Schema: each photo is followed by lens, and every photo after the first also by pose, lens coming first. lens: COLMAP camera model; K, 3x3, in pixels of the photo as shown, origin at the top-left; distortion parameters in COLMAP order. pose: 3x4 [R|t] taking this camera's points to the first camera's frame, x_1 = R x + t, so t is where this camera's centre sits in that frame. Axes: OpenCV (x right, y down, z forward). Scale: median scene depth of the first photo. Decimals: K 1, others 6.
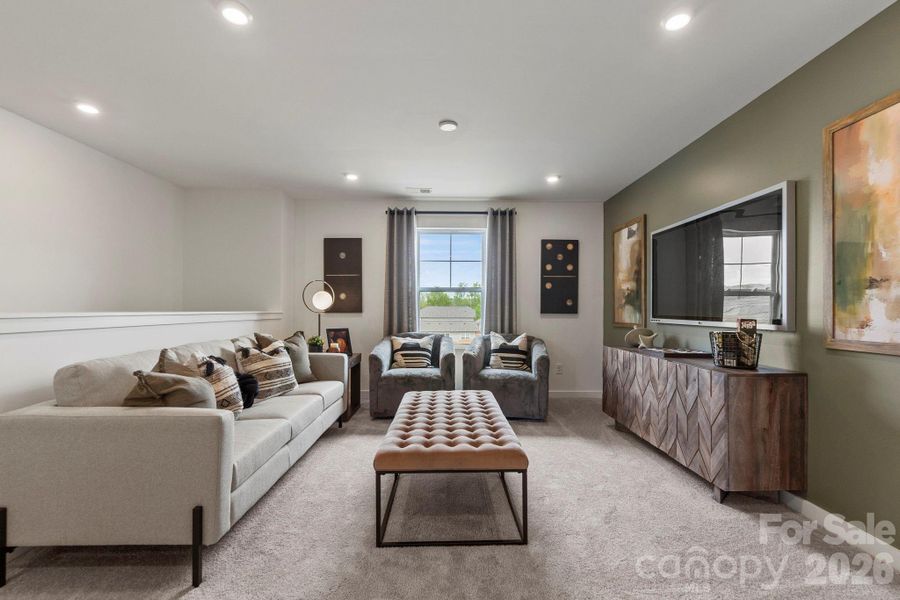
lens RADIAL K [[391.4, 0, 452.9], [0, 391.4, 304.8], [0, 0, 1]] dist [0.000885, -0.000223]
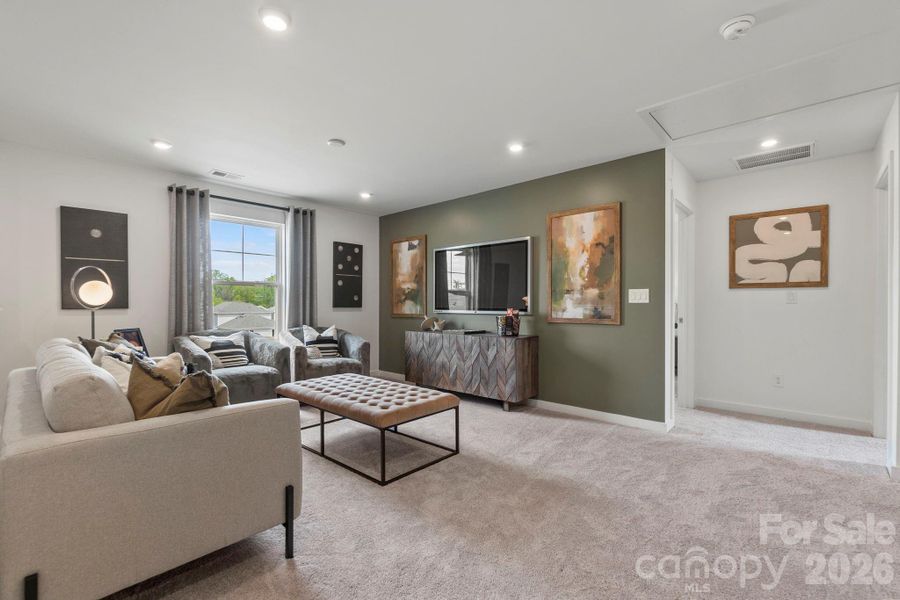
lens RADIAL K [[391.4, 0, 458.7], [0, 391.4, 301.8], [0, 0, 1]] dist [0.000885, -0.000223]
pose [[0.686238, 0.000532, 0.727377, -0.405771], [-0.005270, 0.999977, 0.004241, -0.001295], [-0.727358, -0.006743, 0.686225, -0.031881]]
